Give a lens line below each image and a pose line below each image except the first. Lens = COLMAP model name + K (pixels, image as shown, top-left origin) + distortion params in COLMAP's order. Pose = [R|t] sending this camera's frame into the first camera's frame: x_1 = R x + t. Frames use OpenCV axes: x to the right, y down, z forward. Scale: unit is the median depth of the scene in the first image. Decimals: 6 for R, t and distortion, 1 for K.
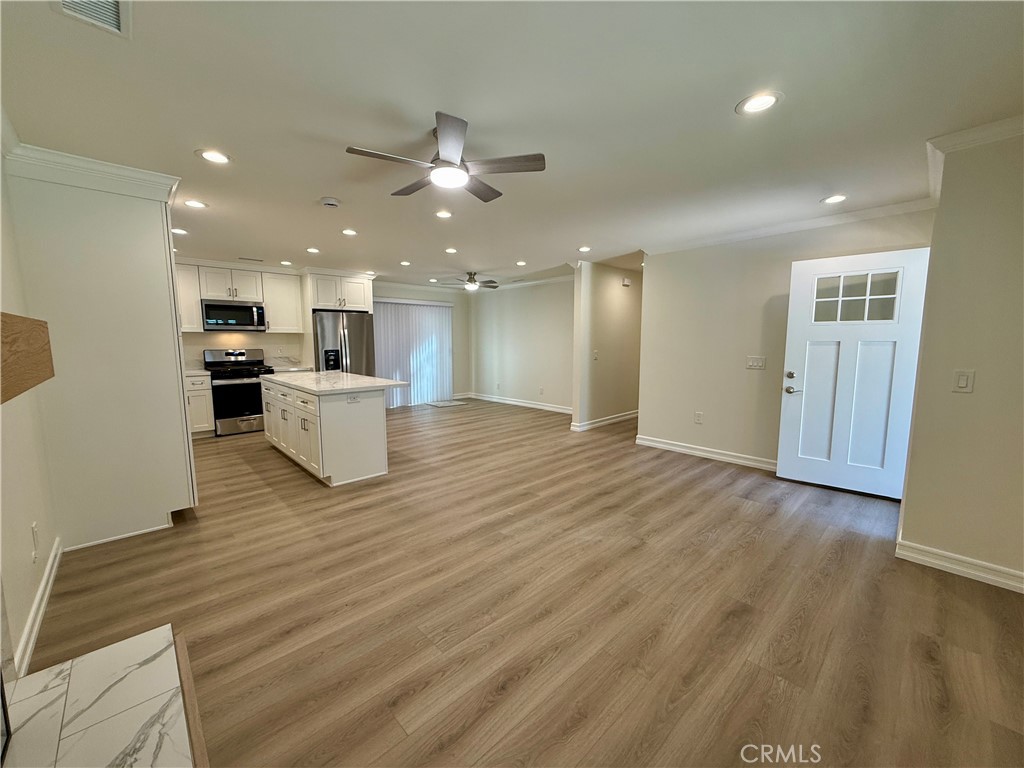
lens RADIAL K [[405.9, 0, 508.8], [0, 405.9, 384.5], [0, 0, 1]] dist [0.001174, -0.000056]
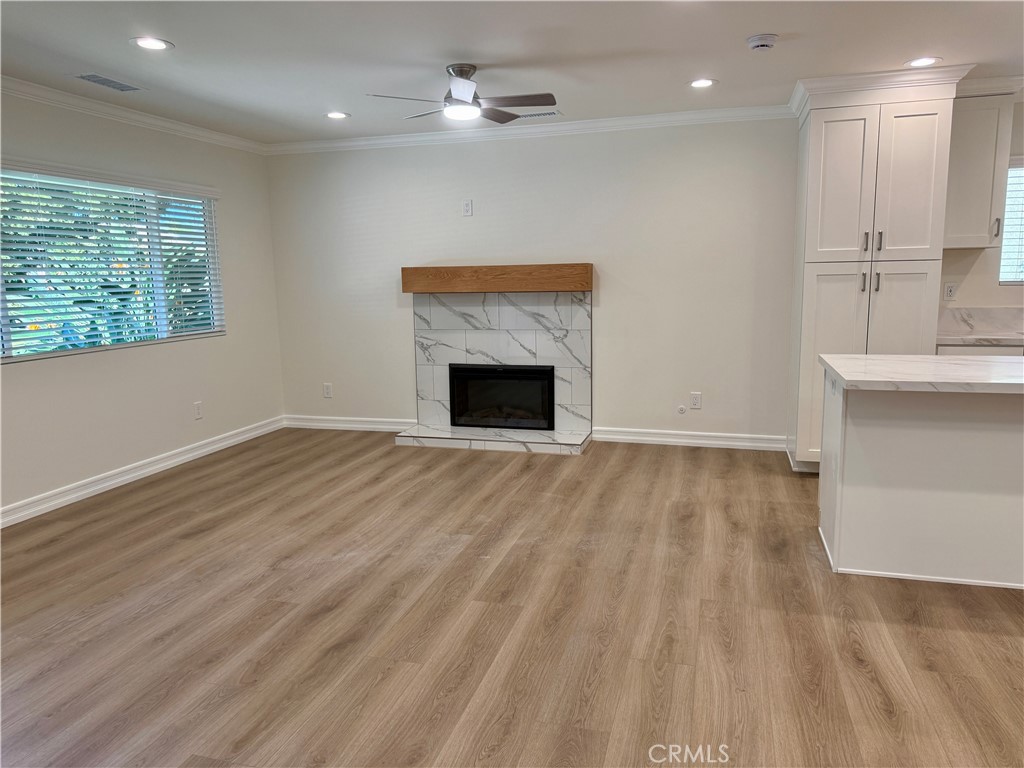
lens RADIAL K [[712.1, 0, 511.7], [0, 712.1, 388.4], [0, 0, 1]] dist [0.094450, -0.127948]
pose [[-0.859164, 0.096320, -0.502553, 0.302763], [-0.038858, 0.967007, 0.251768, -0.126423], [0.510223, 0.235838, -0.827075, 1.142819]]
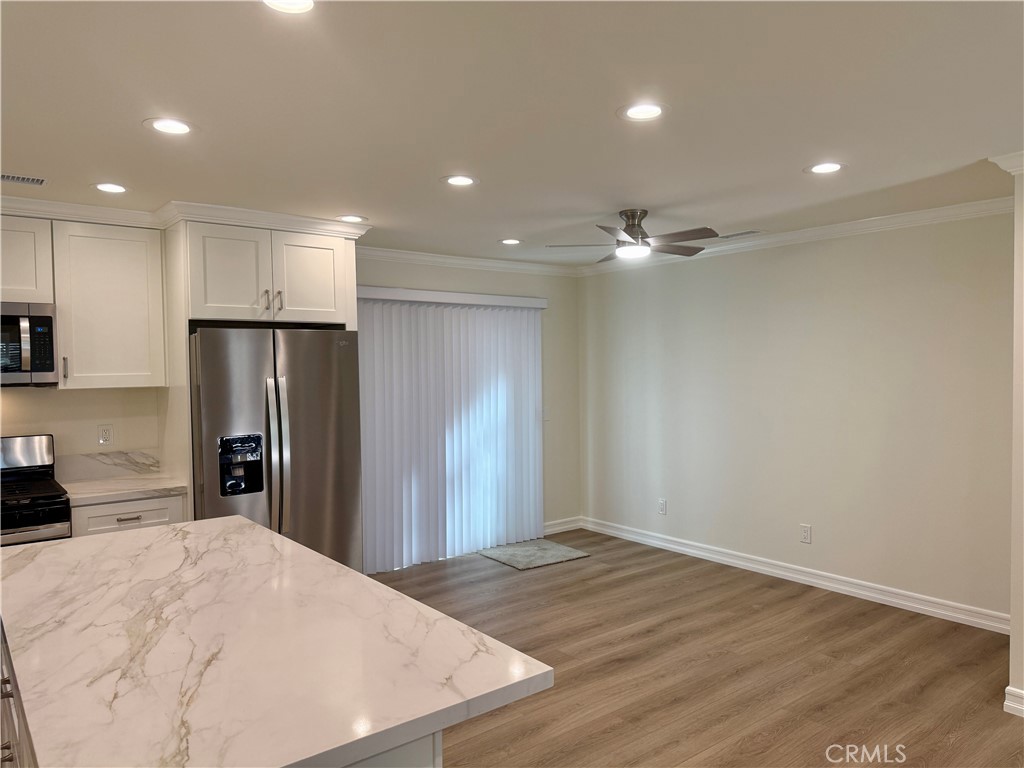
lens RADIAL K [[712.1, 0, 511.7], [0, 712.1, 388.4], [0, 0, 1]] dist [0.094450, -0.127948]
pose [[0.996301, -0.007555, -0.085598, -0.189350], [0.001009, 0.997087, -0.076270, -0.098001], [0.085925, 0.075901, 0.993406, 0.503678]]
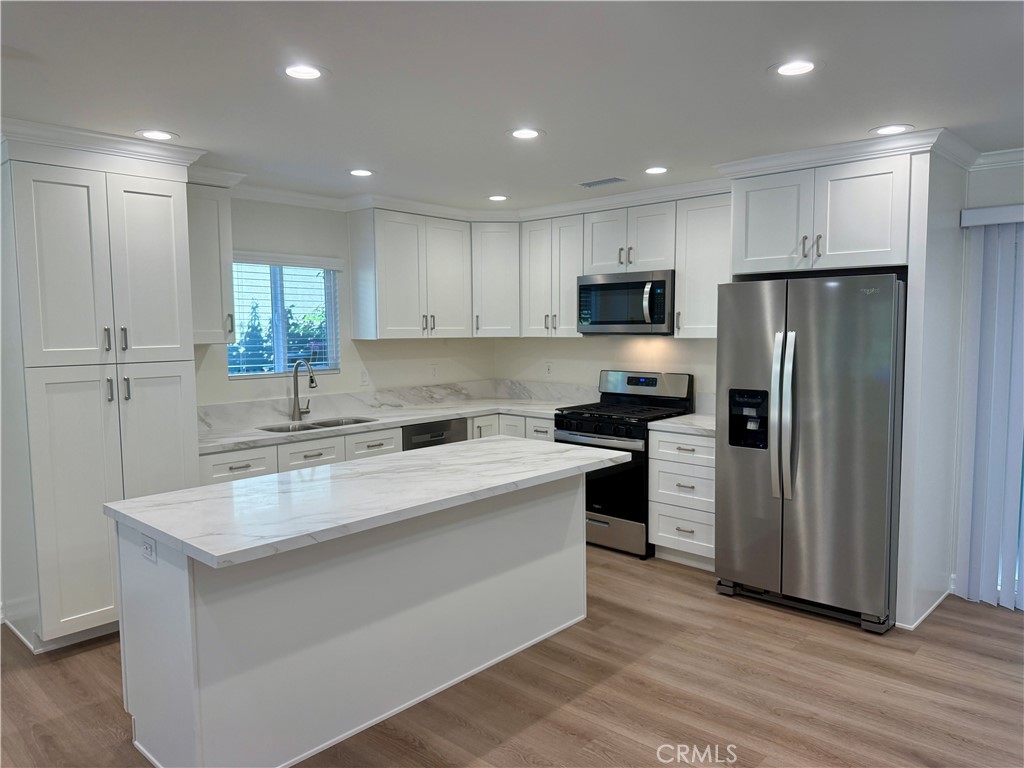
lens RADIAL K [[722.6, 0, 515.3], [0, 722.6, 379.8], [0, 0, 1]] dist [0.097026, -0.134099]
pose [[0.075788, 0.076387, -0.994194, 0.211360], [-0.103990, 0.992230, 0.068308, -0.144269], [0.991687, 0.098209, 0.083142, 0.934709]]
